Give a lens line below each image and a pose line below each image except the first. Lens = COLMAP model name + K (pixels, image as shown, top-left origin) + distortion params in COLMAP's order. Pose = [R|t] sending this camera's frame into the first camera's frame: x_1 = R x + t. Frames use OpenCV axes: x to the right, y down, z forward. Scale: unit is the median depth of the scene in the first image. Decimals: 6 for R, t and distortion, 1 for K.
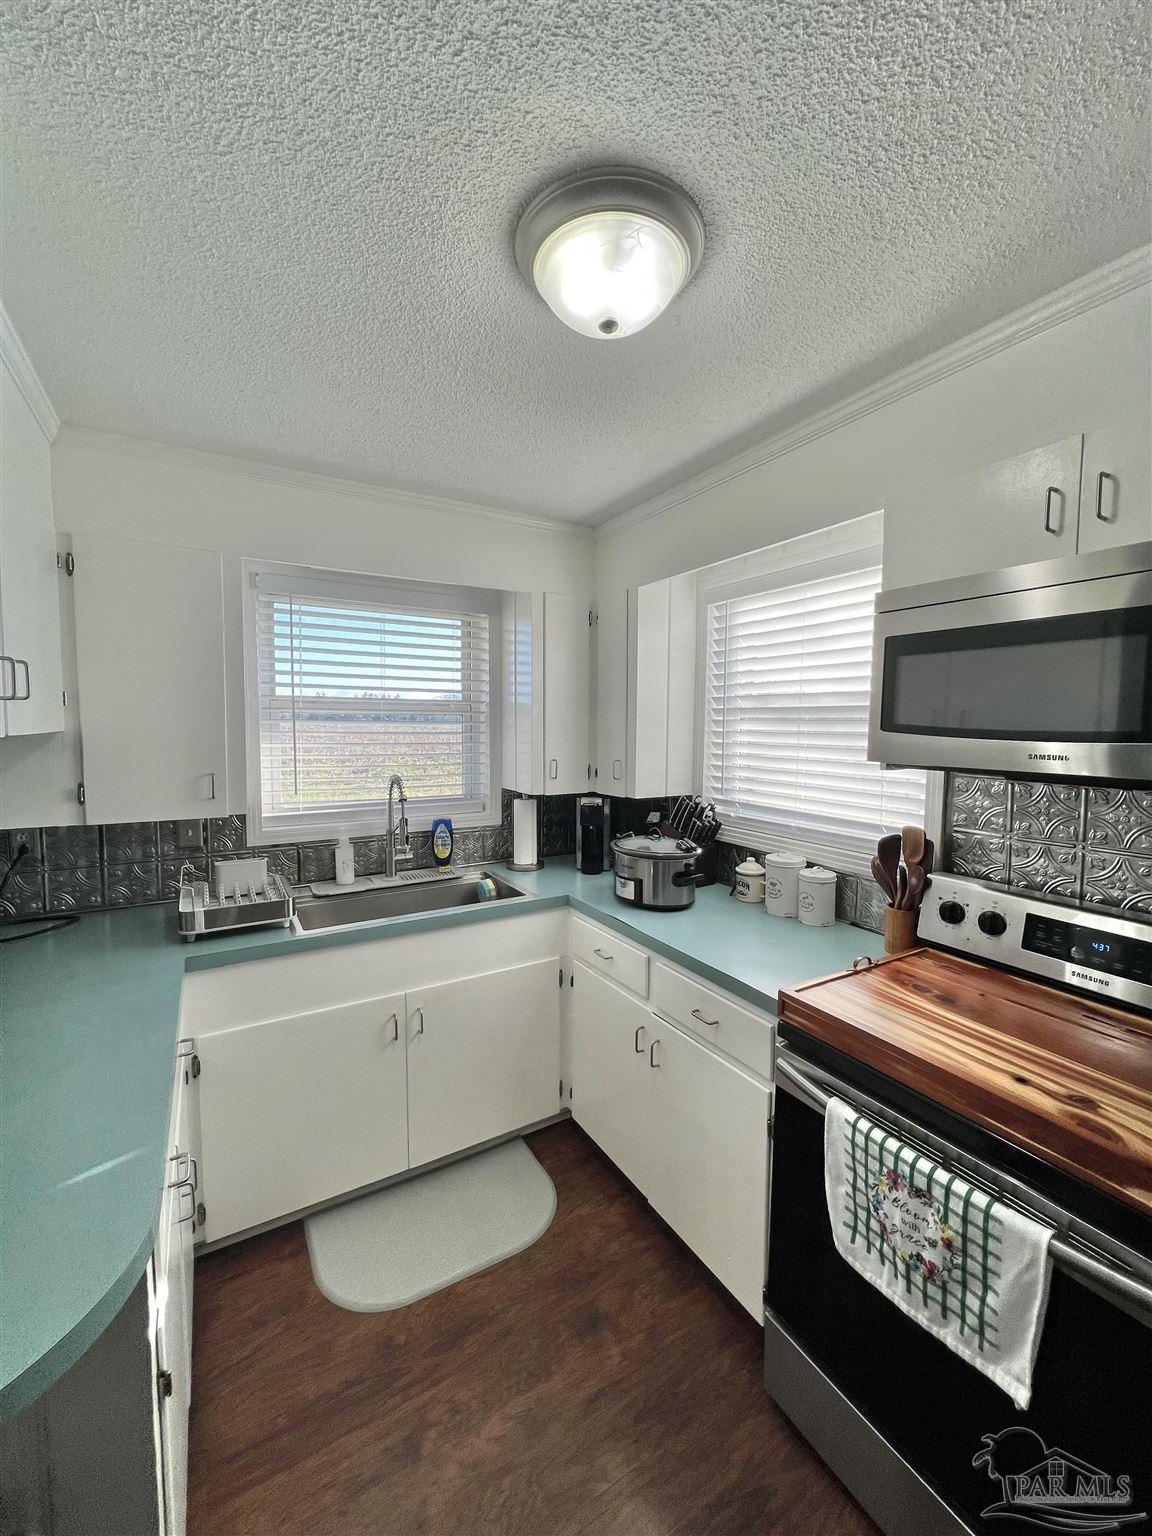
lens RADIAL K [[614.1, 0, 578.1], [0, 614.1, 766.2], [0, 0, 1]] dist [-0.000090, 0.000067]
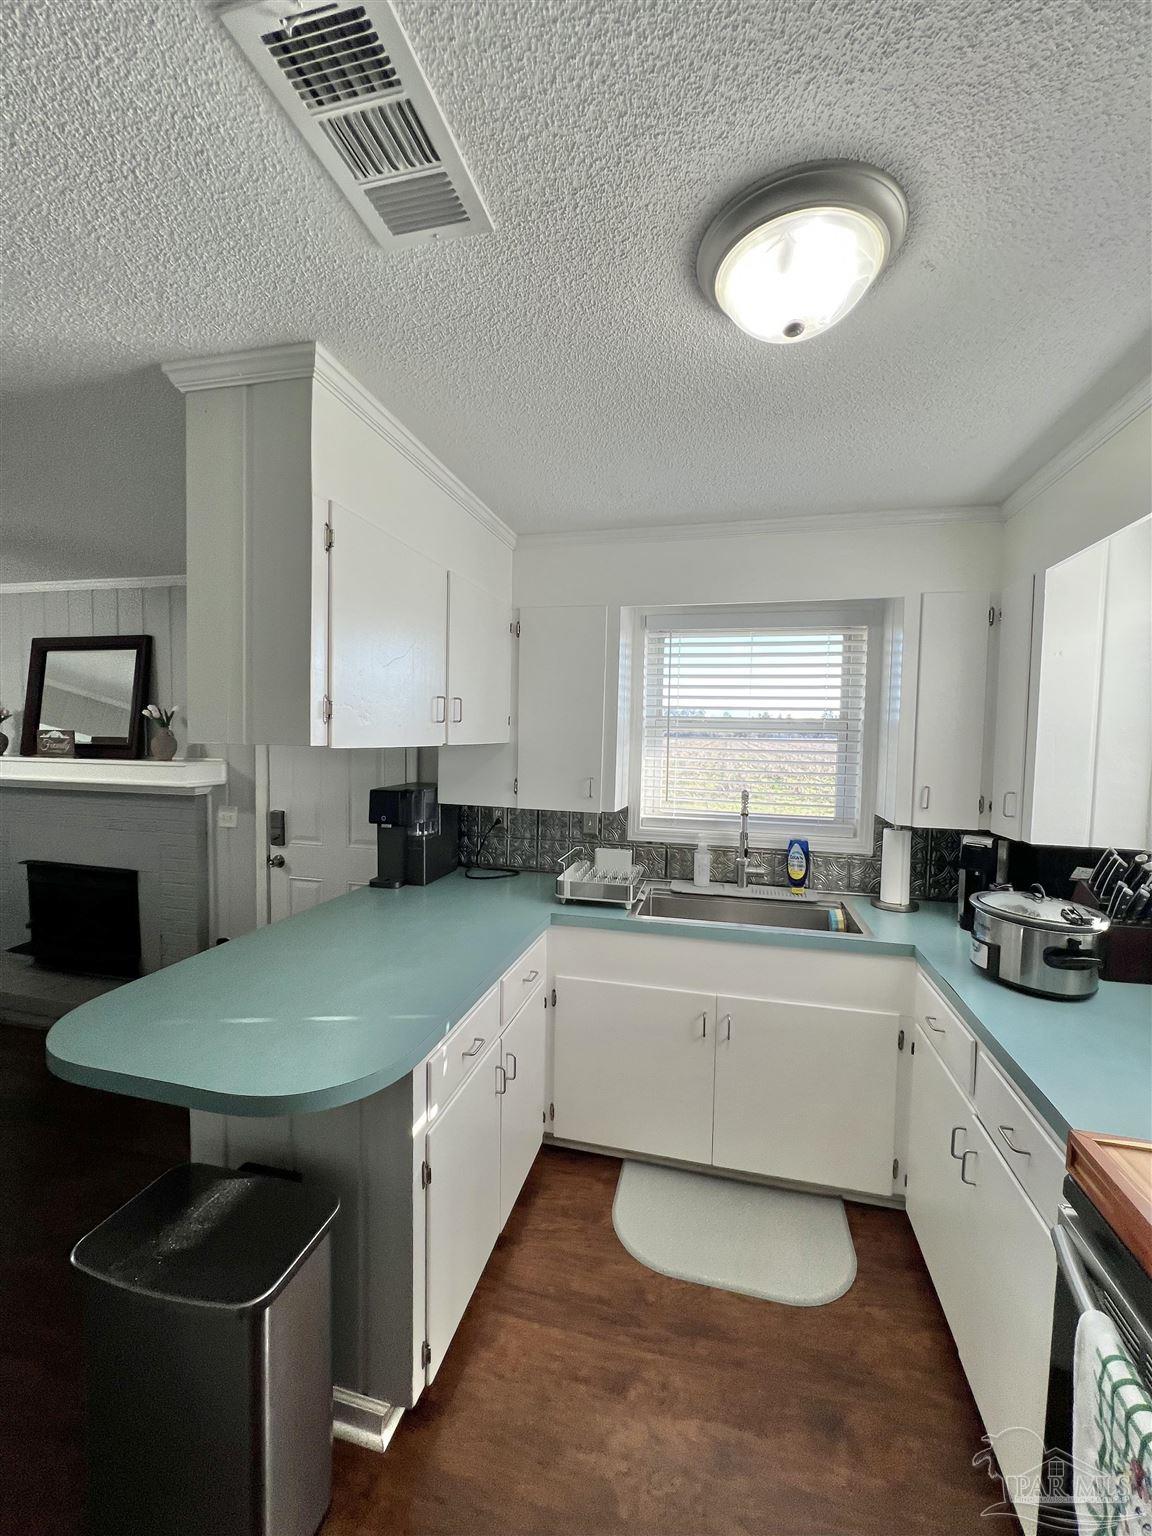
lens RADIAL K [[613.7, 0, 577.5], [0, 613.7, 766.4], [0, 0, 1]] dist [-0.000280, -0.000029]
pose [[0.708924, 0.044673, -0.703868, 0.290916], [-0.064240, 0.997934, -0.001365, -0.008702], [0.702353, 0.046184, 0.710329, 0.066236]]
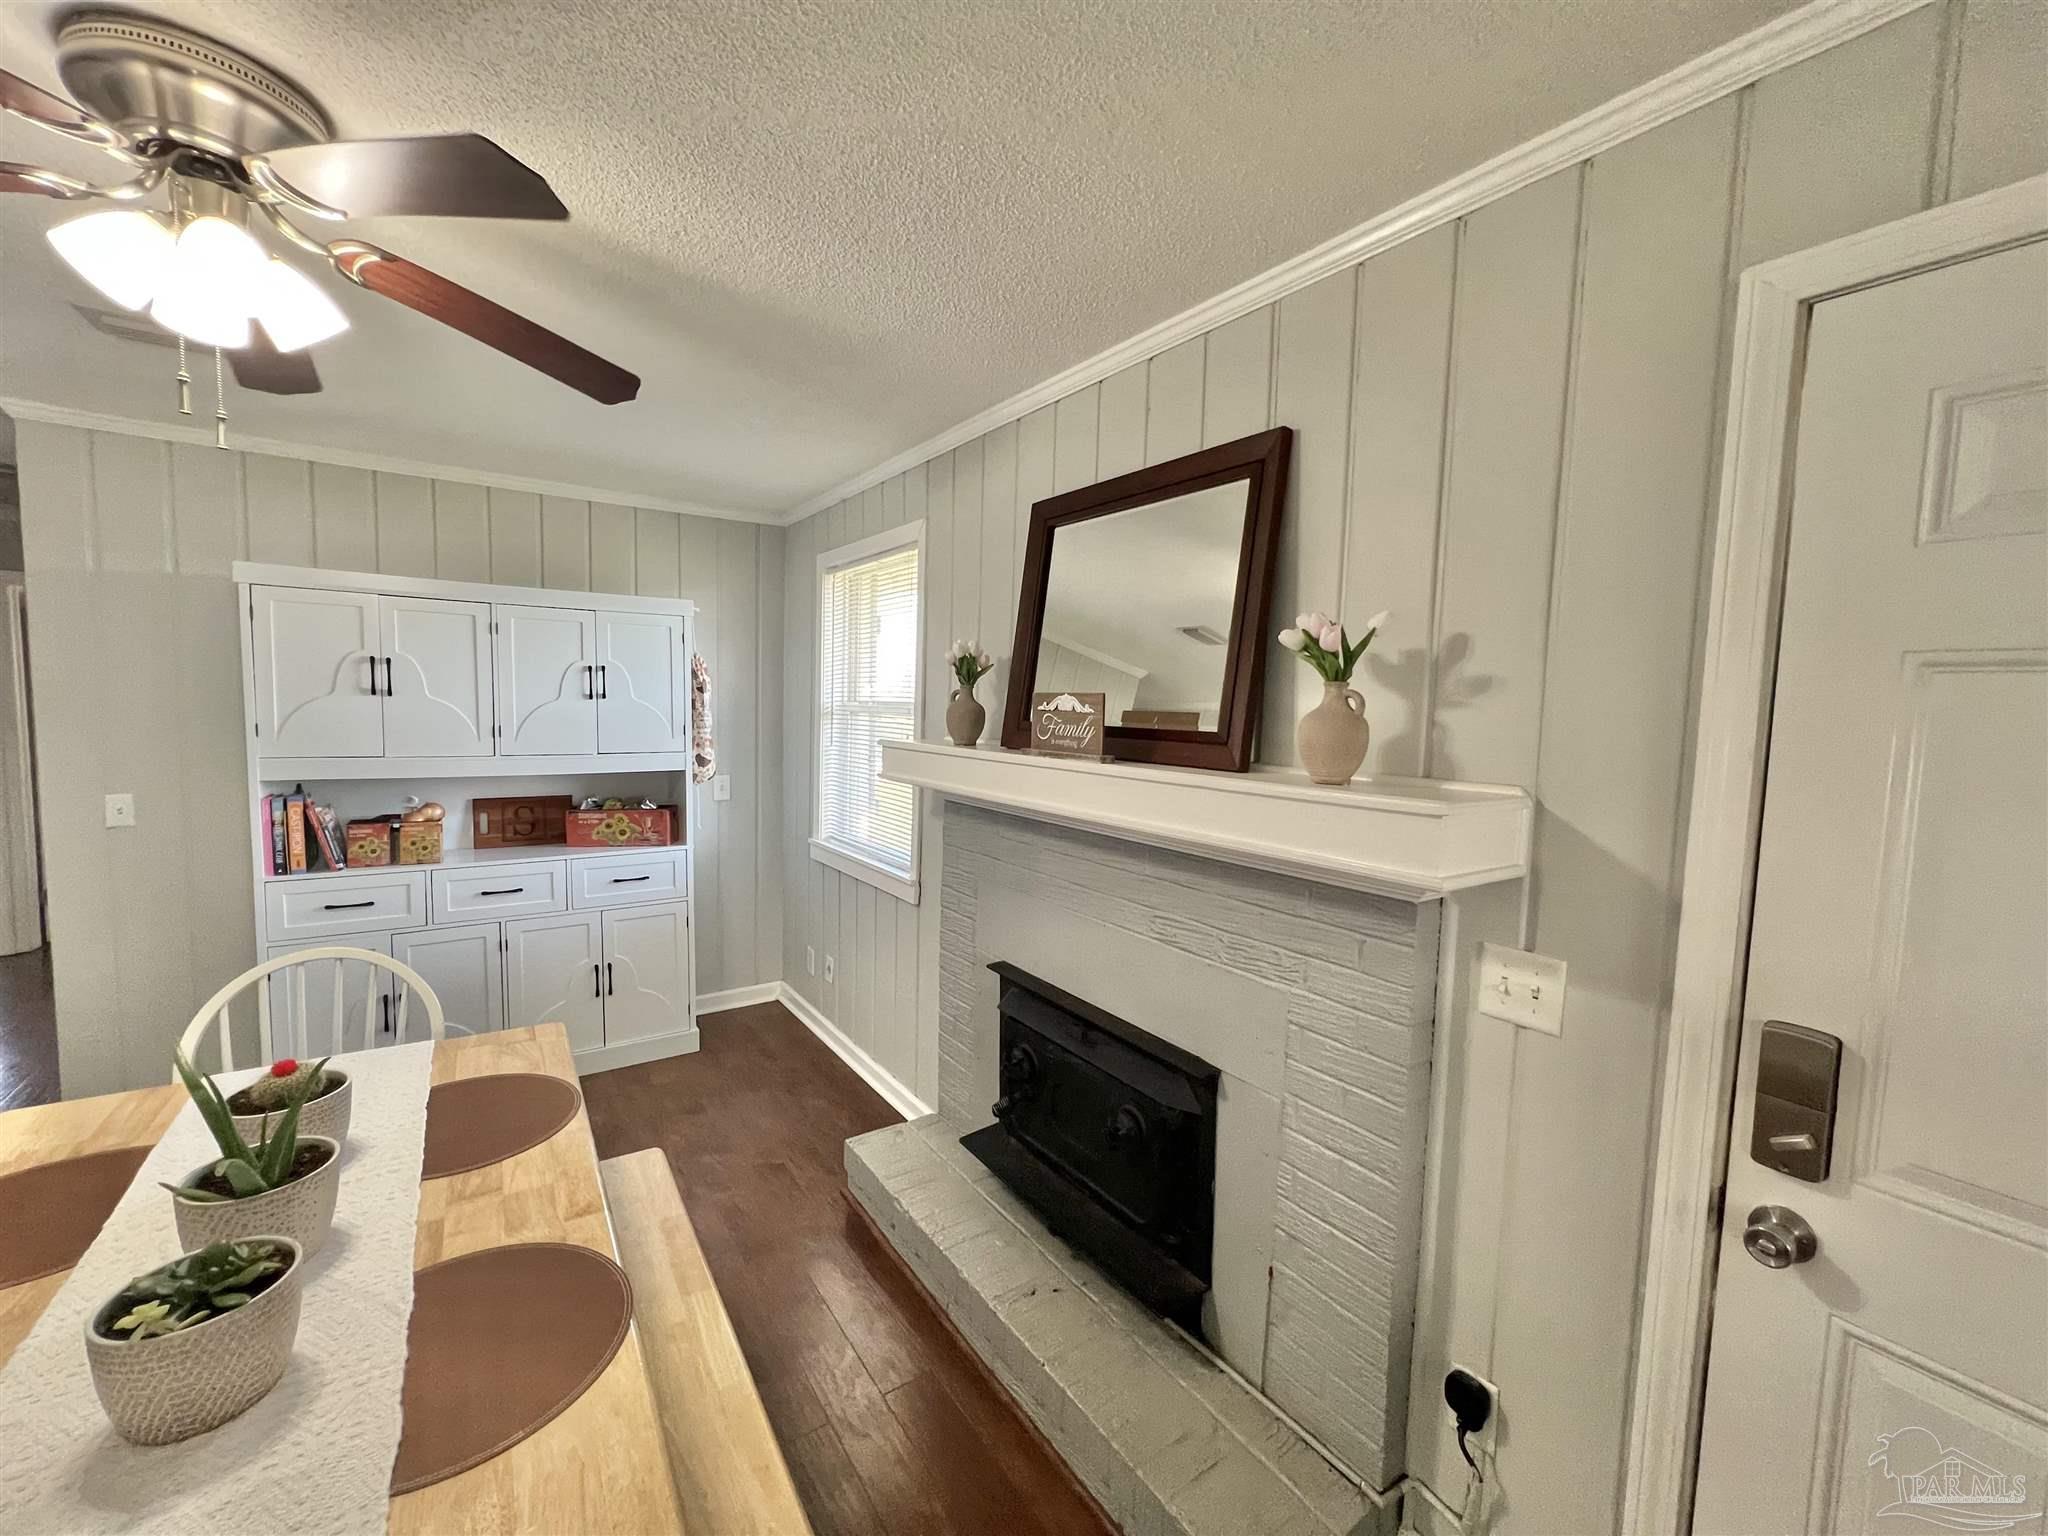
lens RADIAL K [[818.2, 0, 1020.9], [0, 818.2, 766.5], [0, 0, 1]] dist [-0.000280, -0.000029]
pose [[0.077436, 0.072882, -0.994330, -1.007525], [-0.101001, 0.992767, 0.064901, 0.011428], [0.991868, 0.095402, 0.084237, 0.128327]]
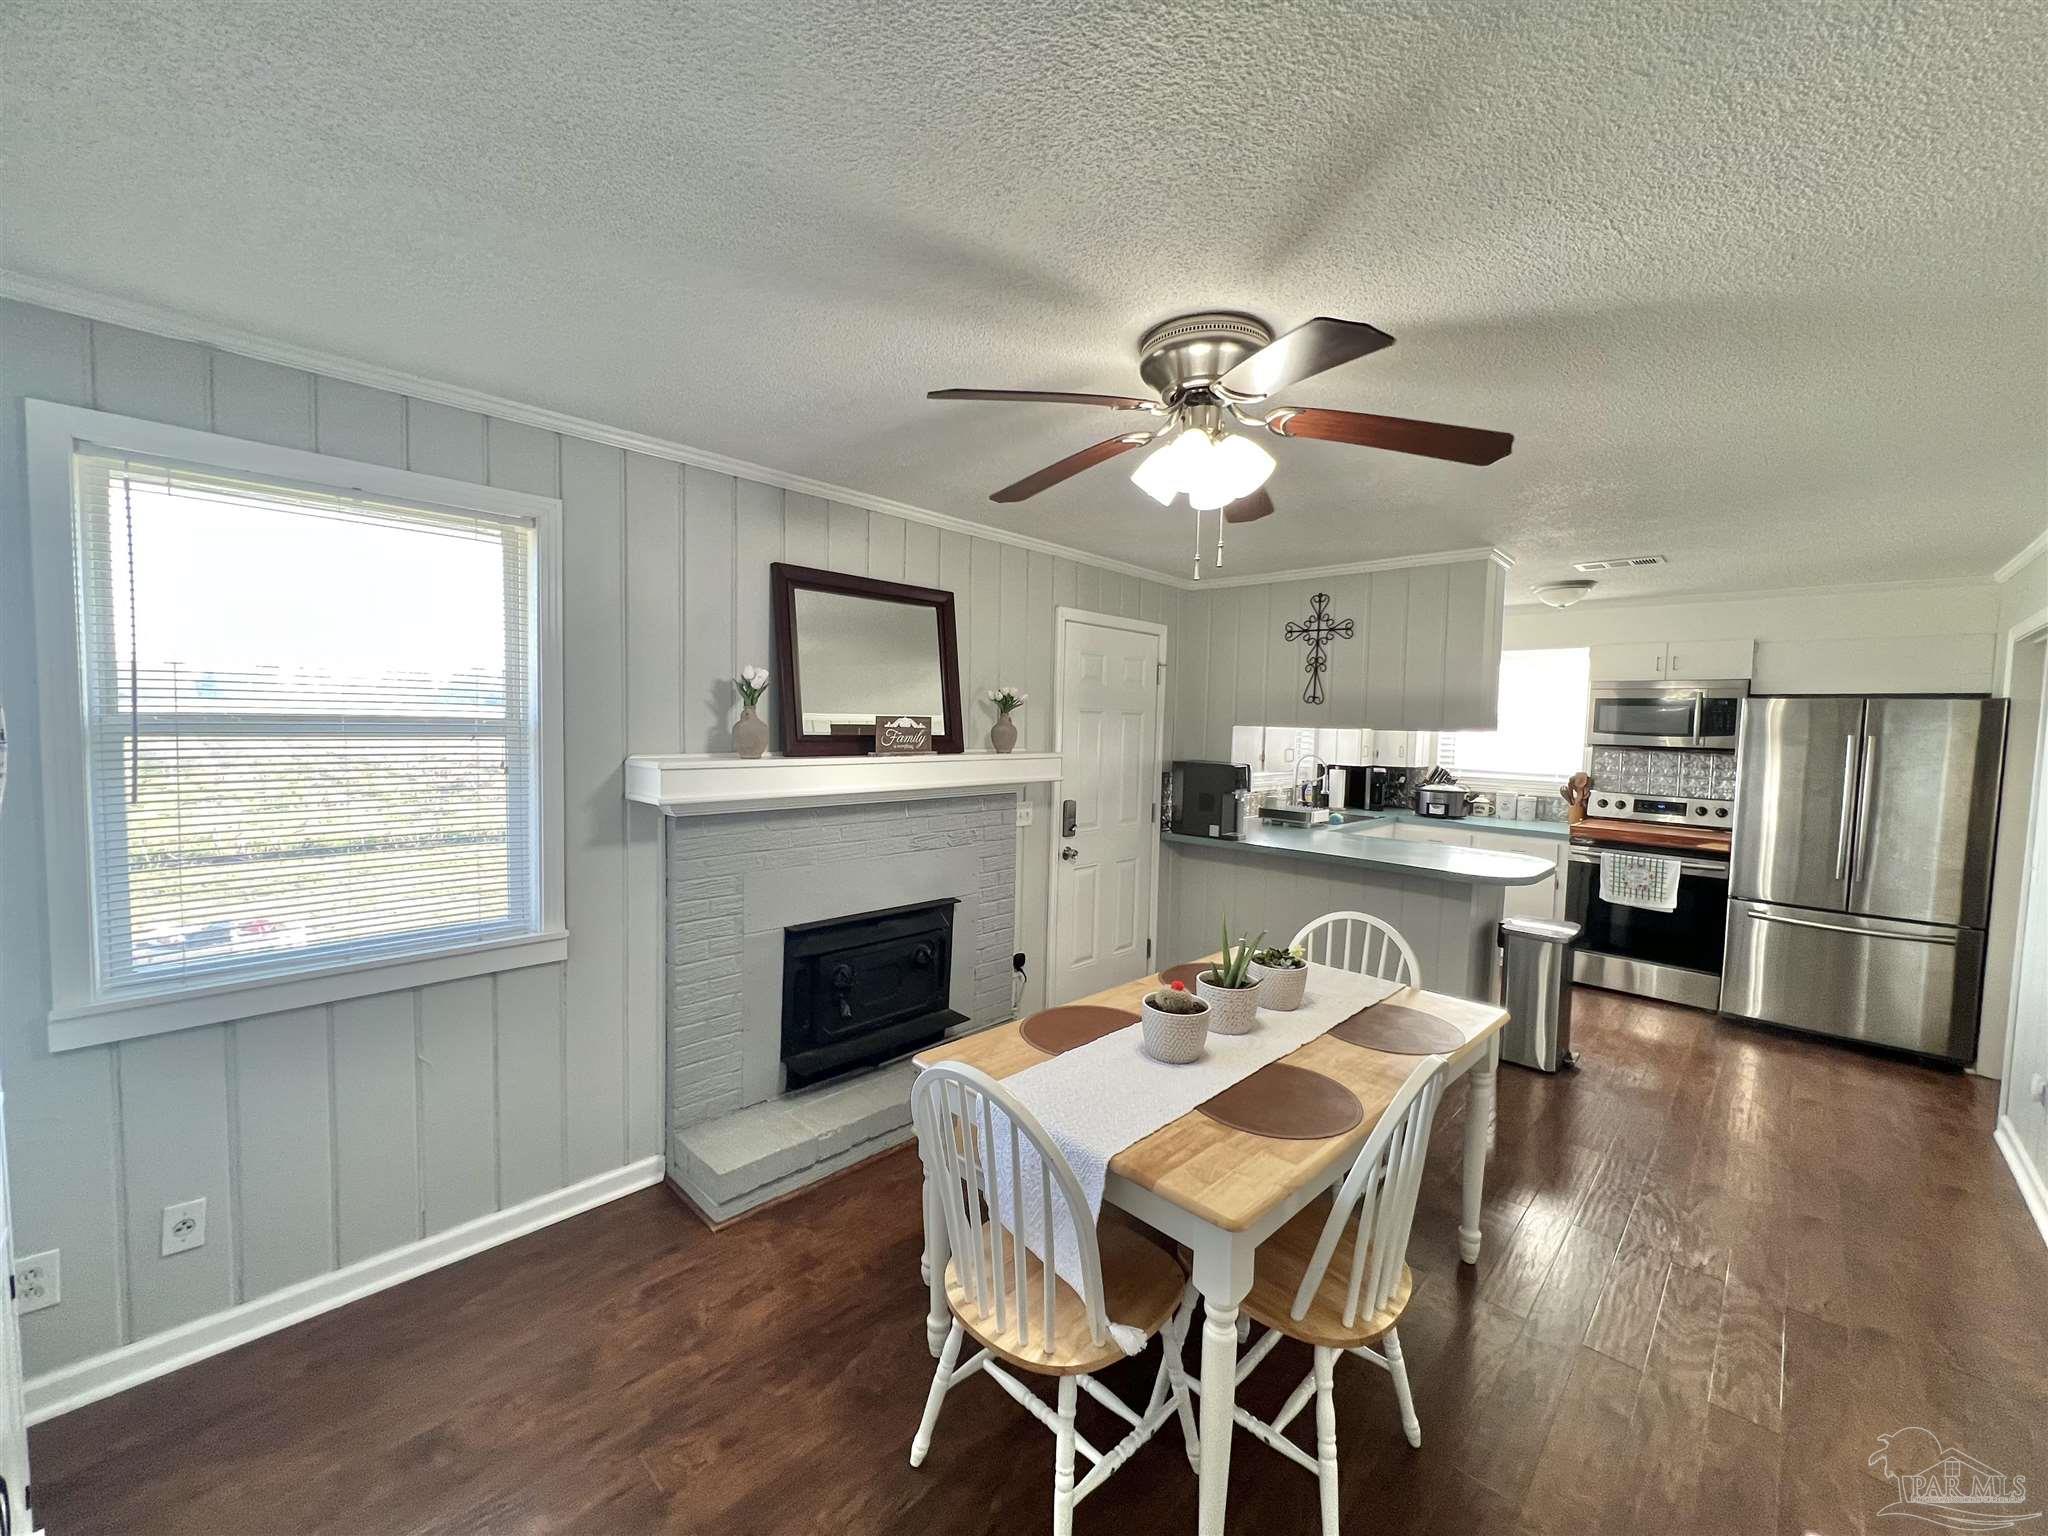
lens RADIAL K [[817.1, 0, 1025.8], [0, 817.1, 765.5], [0, 0, 1]] dist [-0.001140, -0.000263]
pose [[0.963227, 0.002459, 0.268678, -2.181861], [0.000634, 0.999935, -0.011422, 0.097486], [-0.268688, 0.011172, 0.963162, -1.359920]]
